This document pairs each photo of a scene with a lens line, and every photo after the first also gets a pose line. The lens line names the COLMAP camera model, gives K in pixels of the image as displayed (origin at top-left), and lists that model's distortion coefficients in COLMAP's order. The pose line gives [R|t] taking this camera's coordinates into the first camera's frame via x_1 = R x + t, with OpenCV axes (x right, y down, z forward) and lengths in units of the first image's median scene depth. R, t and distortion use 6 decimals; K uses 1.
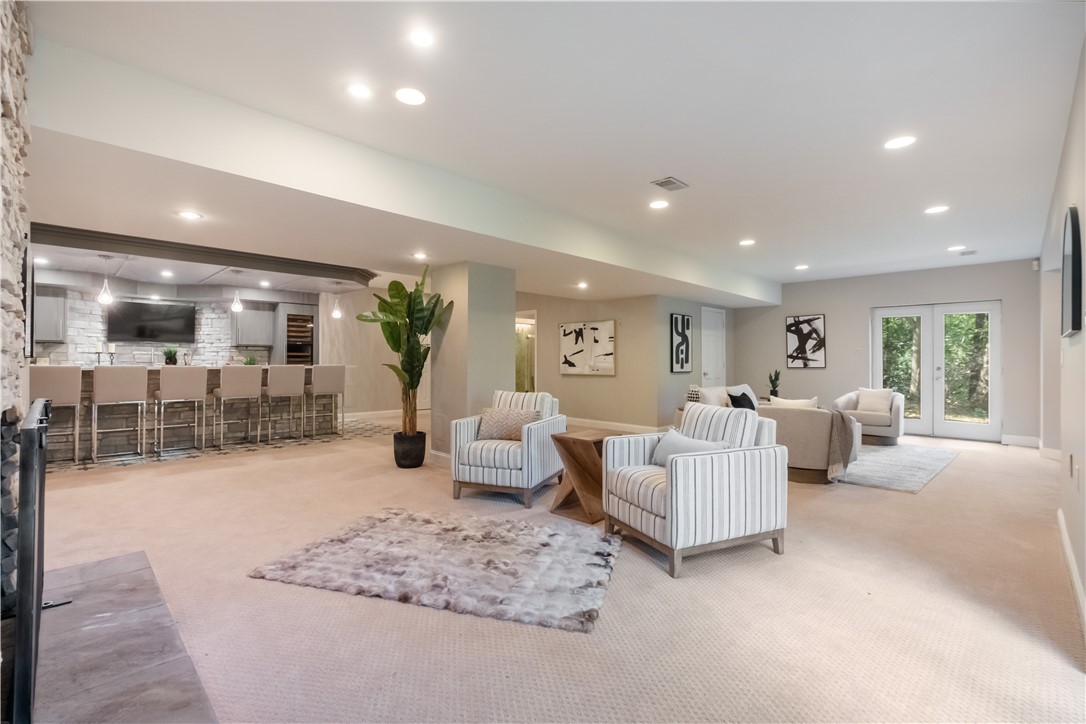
lens RADIAL K [[482.7, 0, 542.4], [0, 482.7, 357.8], [0, 0, 1]] dist [-0.001356, -0.000461]
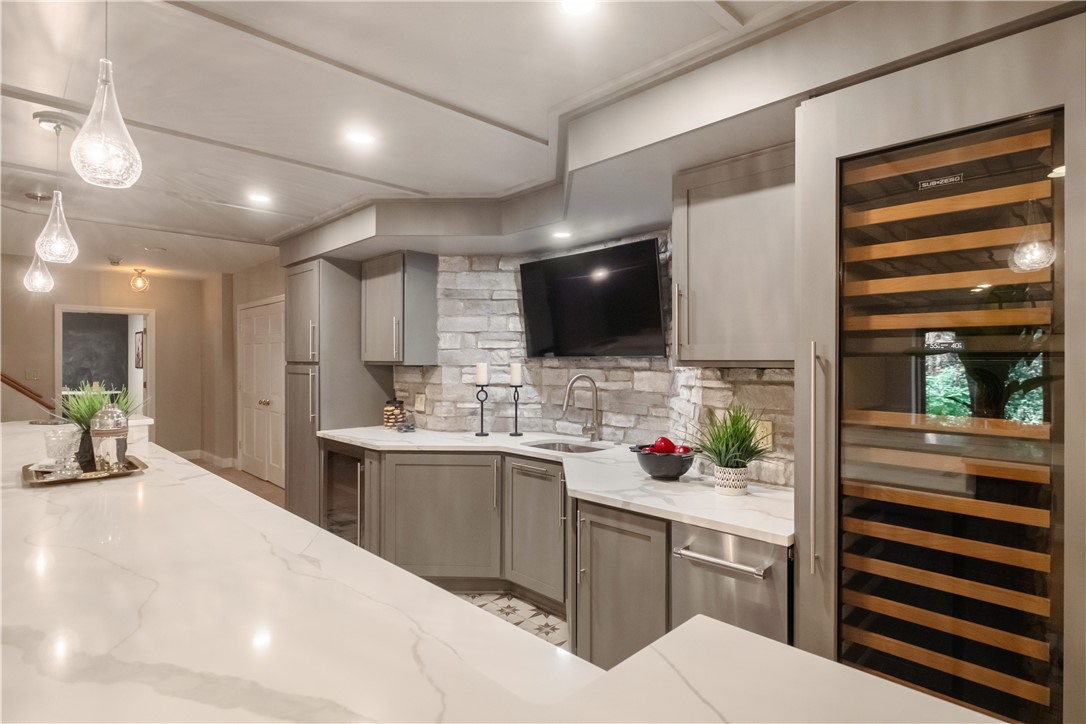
lens RADIAL K [[564.0, 0, 543.1], [0, 564.0, 360.7], [0, 0, 1]] dist [0.023094, 0.000028]
pose [[-0.009194, -0.002752, -0.999954, -0.352122], [0.005178, 0.999983, -0.002800, -0.027319], [0.999944, -0.005204, -0.009180, 0.920142]]
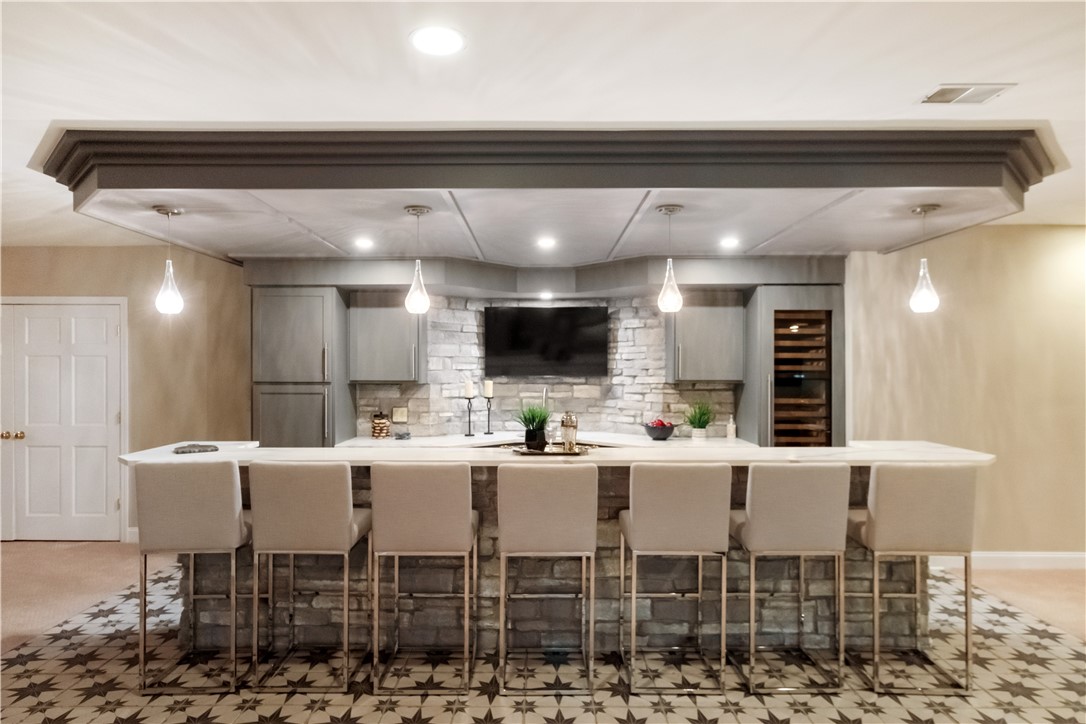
lens RADIAL K [[642.9, 0, 540.3], [0, 642.9, 365.5], [0, 0, 1]] dist [-0.006043, 0.005795]
pose [[0.706166, -0.005509, -0.708025, -0.271512], [0.005748, 0.999981, -0.002047, -0.041430], [0.708023, -0.002624, 0.706184, 0.446670]]
